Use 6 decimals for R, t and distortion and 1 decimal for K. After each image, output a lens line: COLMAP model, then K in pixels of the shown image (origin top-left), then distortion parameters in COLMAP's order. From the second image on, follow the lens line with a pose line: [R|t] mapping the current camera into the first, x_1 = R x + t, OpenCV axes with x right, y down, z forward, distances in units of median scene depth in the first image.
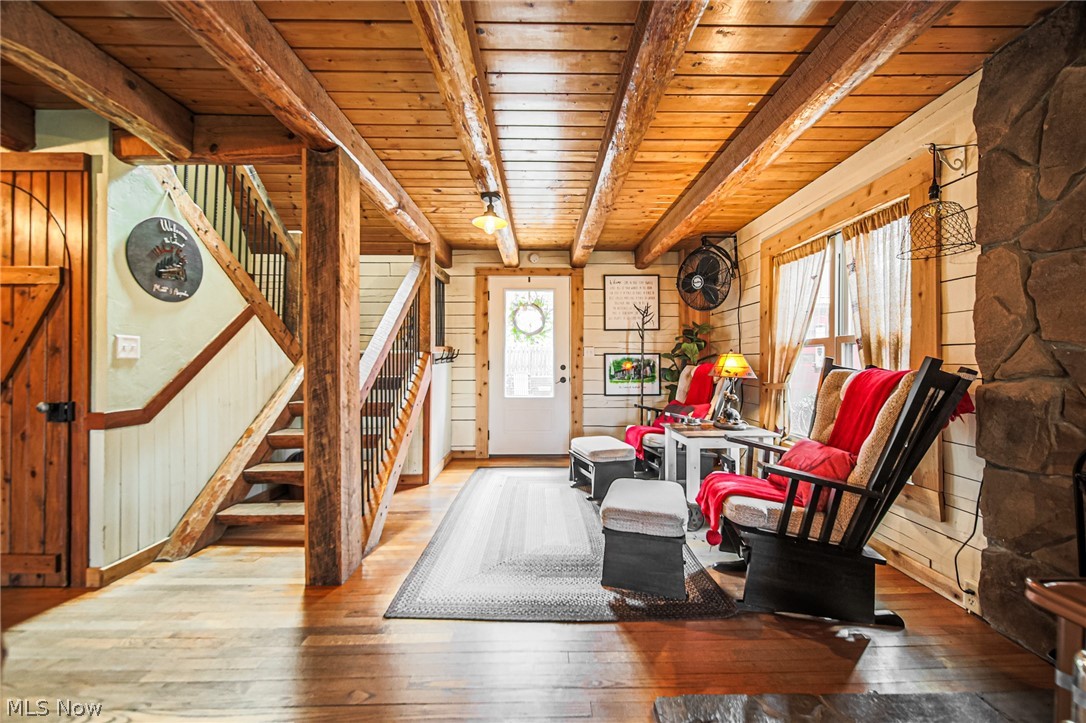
lens RADIAL K [[404.2, 0, 549.1], [0, 404.2, 358.6], [0, 0, 1]] dist [-0.002066, -0.000445]
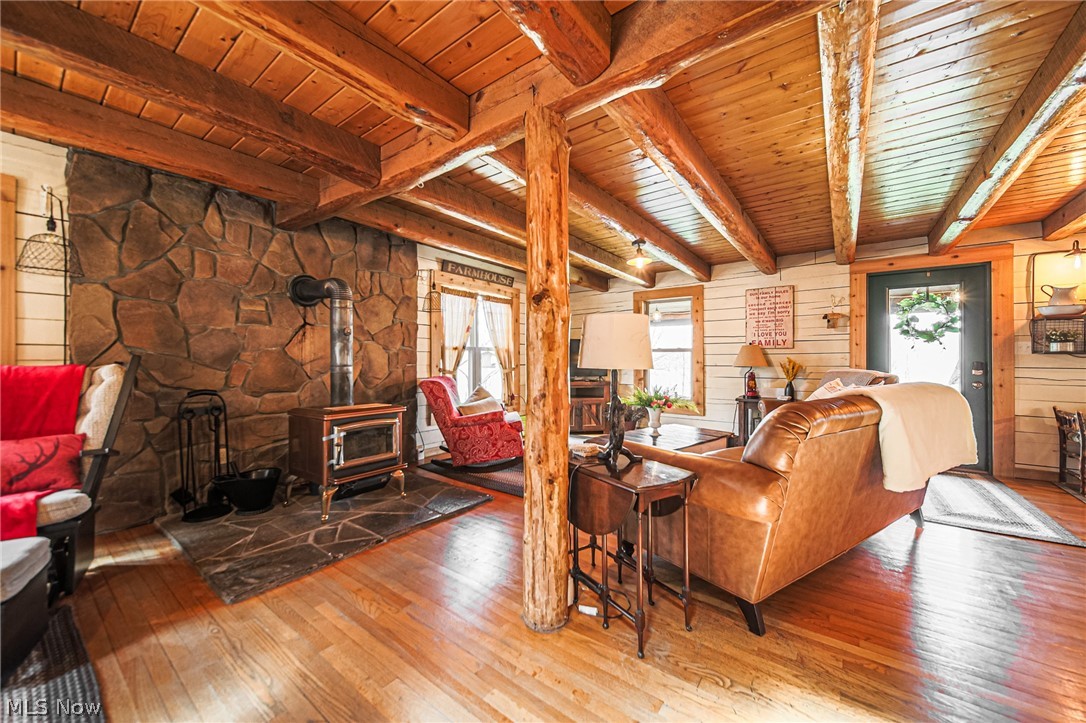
lens RADIAL K [[405.6, 0, 541.8], [0, 405.6, 359.1], [0, 0, 1]] dist [-0.000625, -0.000757]
pose [[-0.787201, 0.001618, 0.616694, -1.198859], [-0.003429, 0.999970, -0.007000, 0.016046], [-0.616687, -0.007625, -0.787172, 1.185217]]
